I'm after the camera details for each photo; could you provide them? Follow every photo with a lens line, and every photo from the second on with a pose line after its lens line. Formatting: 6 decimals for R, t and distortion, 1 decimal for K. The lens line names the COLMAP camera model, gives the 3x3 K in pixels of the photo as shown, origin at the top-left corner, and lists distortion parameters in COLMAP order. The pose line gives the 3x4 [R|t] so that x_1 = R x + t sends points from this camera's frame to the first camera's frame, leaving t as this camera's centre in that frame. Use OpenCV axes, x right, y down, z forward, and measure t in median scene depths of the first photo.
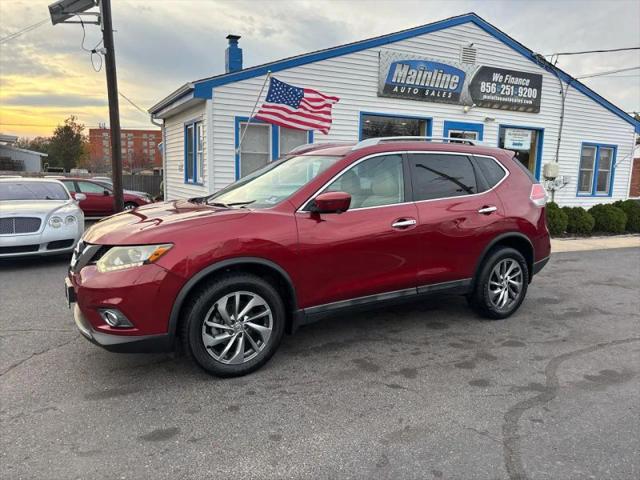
lens RADIAL K [[482.7, 0, 314.4], [0, 482.7, 239.7], [0, 0, 1]] dist [0.036772, -0.026198]
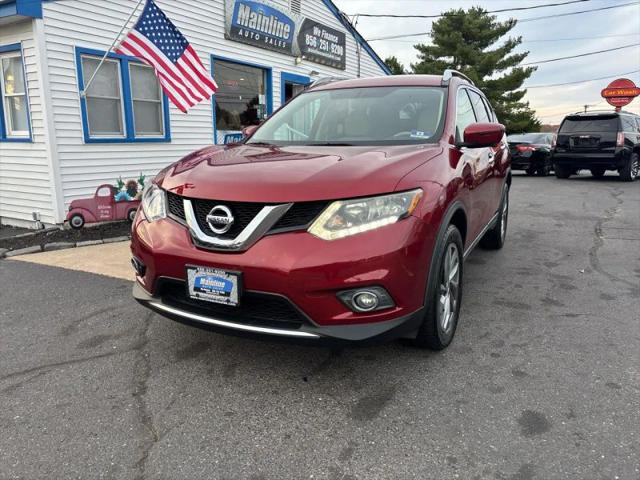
lens RADIAL K [[482.8, 0, 315.4], [0, 482.8, 241.9], [0, 0, 1]] dist [0.039927, -0.032783]
pose [[0.842793, -0.129653, 0.522389, -0.344435], [0.088408, 0.990718, 0.103256, -0.000856], [-0.530928, -0.040840, 0.846432, 0.184935]]
